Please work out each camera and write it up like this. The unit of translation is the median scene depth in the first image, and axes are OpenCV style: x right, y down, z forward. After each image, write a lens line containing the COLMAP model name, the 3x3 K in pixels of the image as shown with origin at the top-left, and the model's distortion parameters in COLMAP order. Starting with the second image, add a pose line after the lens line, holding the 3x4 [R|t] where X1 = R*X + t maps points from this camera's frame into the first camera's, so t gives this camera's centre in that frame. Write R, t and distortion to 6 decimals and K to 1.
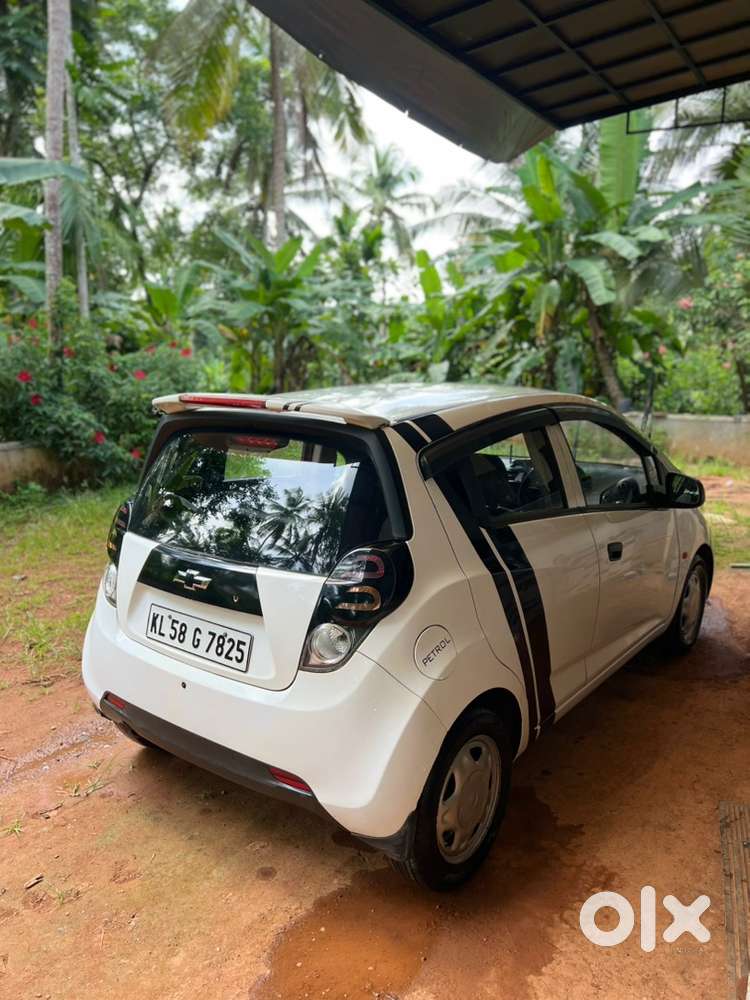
lens RADIAL K [[754.7, 0, 380.2], [0, 754.7, 504.3], [0, 0, 1]] dist [0.048487, -0.062214]
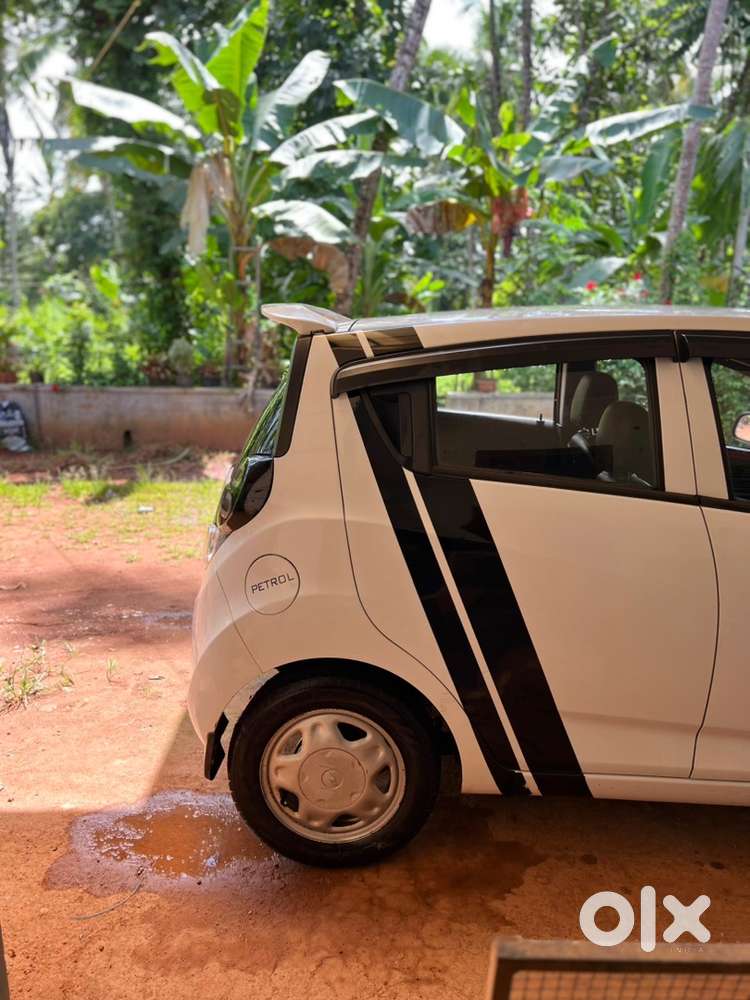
lens RADIAL K [[754.7, 0, 380.2], [0, 754.7, 504.3], [0, 0, 1]] dist [0.048487, -0.062214]
pose [[0.553706, 0.195678, -0.809395, 0.772317], [-0.168769, 0.978196, 0.121032, -0.025216], [0.815431, 0.069585, 0.574657, 0.528559]]
